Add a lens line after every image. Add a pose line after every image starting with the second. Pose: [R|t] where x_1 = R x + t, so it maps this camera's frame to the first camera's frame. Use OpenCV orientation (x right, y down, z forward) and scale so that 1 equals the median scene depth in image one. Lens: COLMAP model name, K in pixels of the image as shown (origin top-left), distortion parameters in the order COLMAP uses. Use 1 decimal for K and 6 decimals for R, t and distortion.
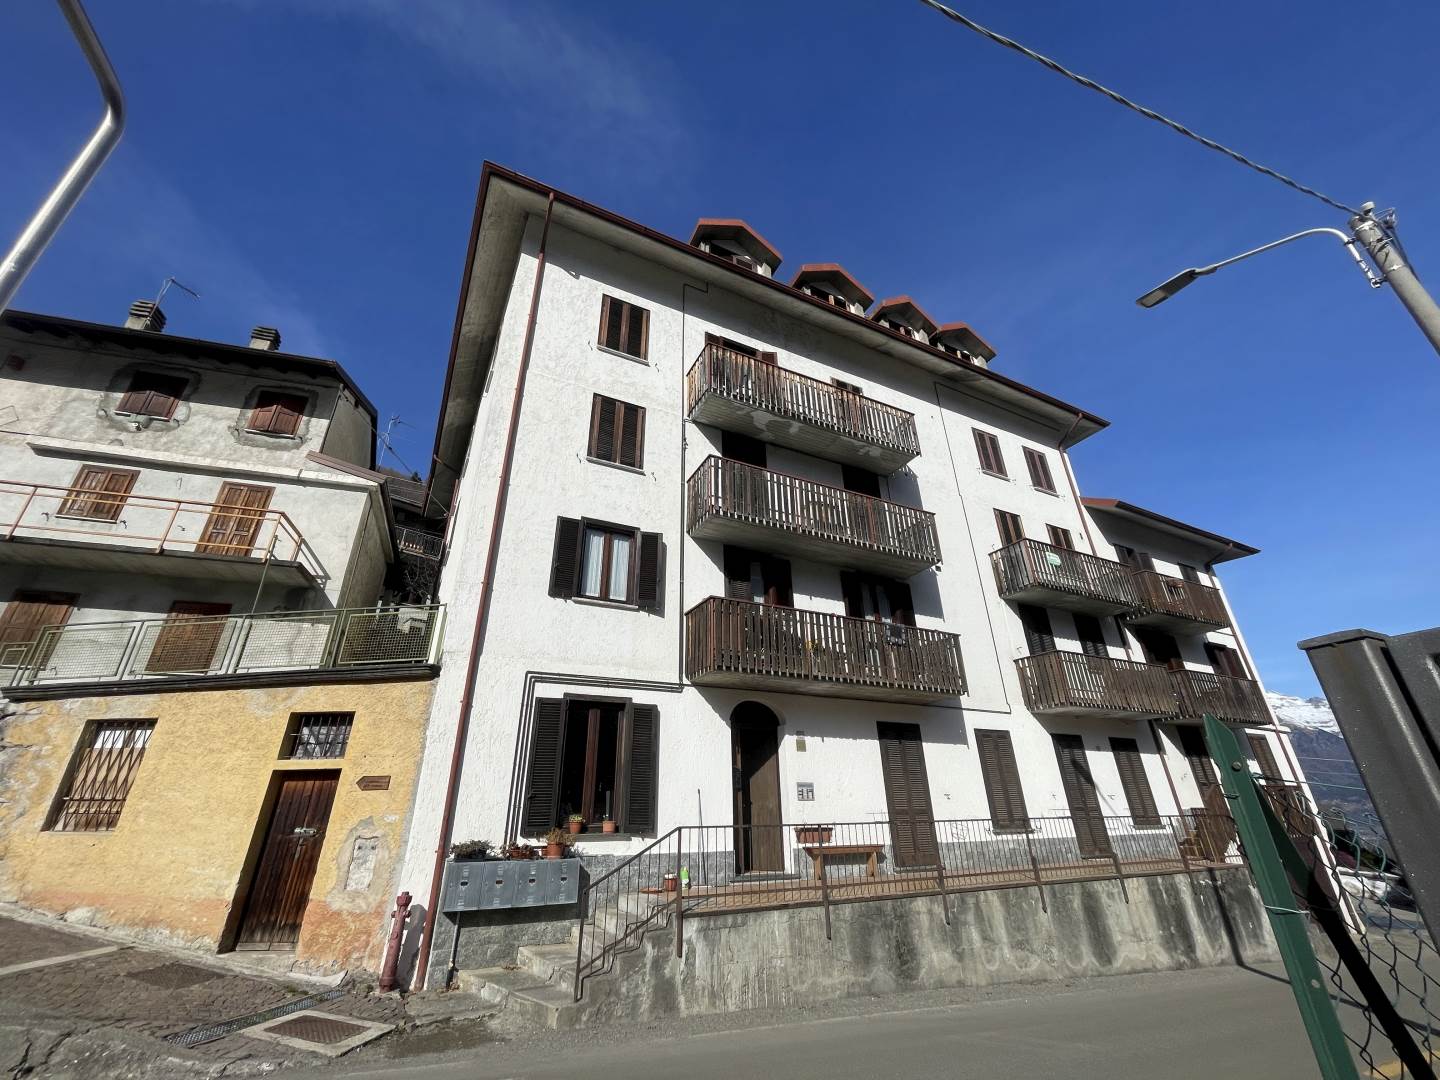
lens RADIAL K [[585.8, 0, 720.4], [0, 585.8, 537.9], [0, 0, 1]] dist [-0.015921, 0.007367]
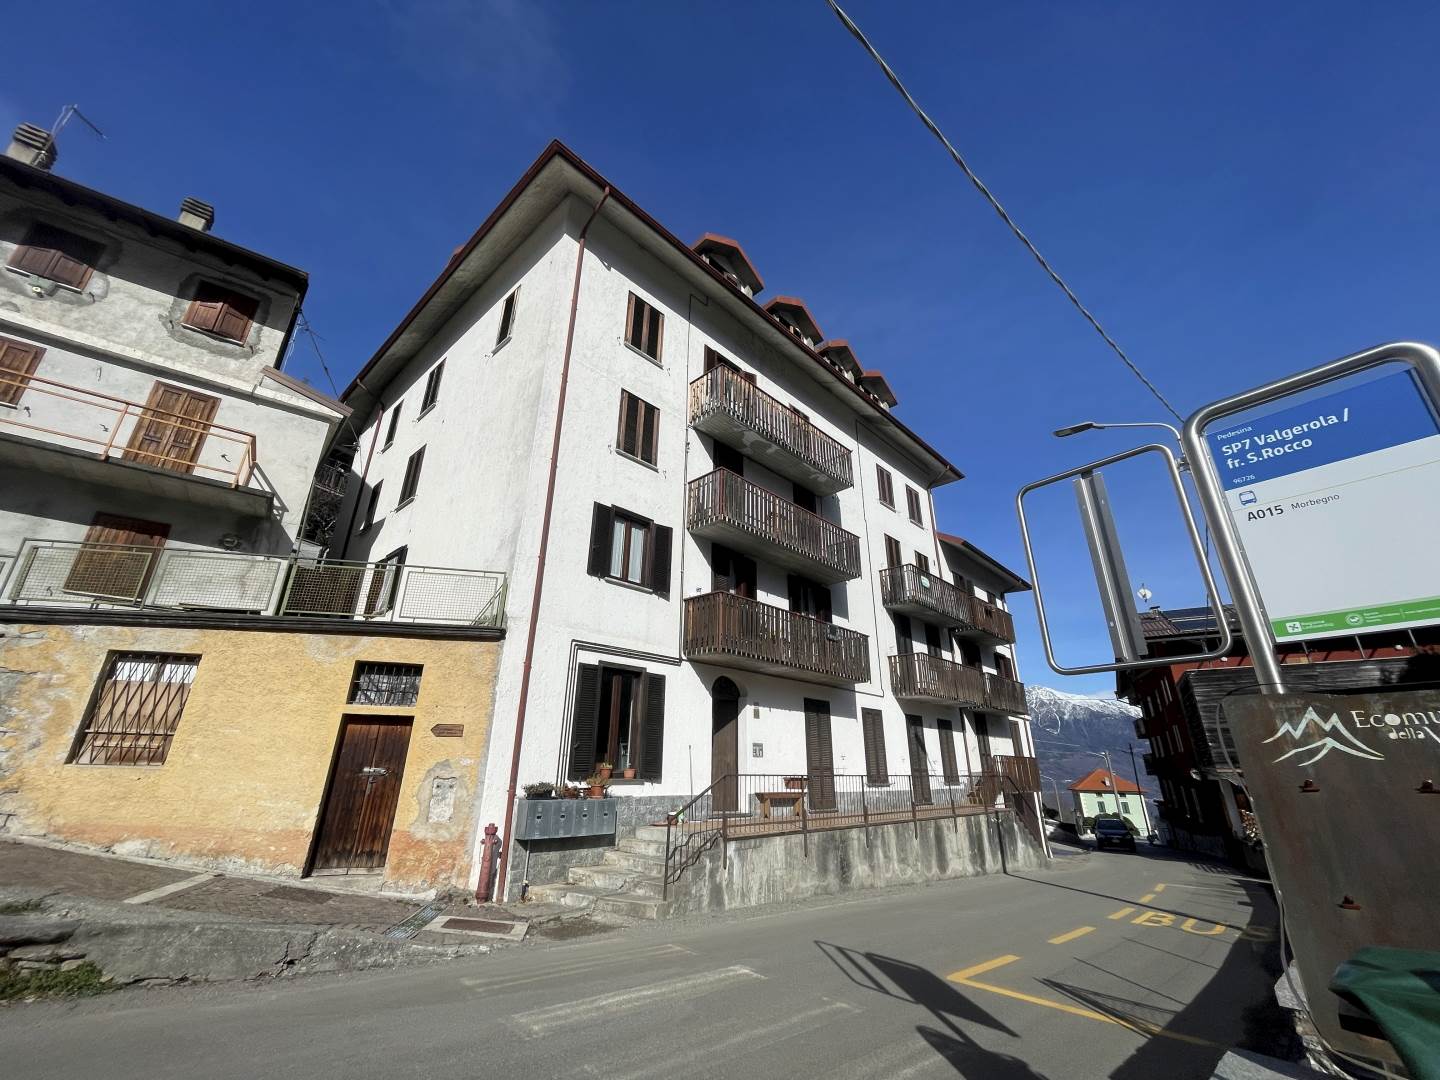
lens RADIAL K [[582.6, 0, 720.0], [0, 582.6, 540.0], [0, 0, 1]] dist [-0.021898, 0.012754]
pose [[0.942851, 0.145392, 0.299823, -0.321358], [-0.165920, 0.985155, 0.044040, -0.045939], [-0.288969, -0.091270, 0.952978, -0.109805]]
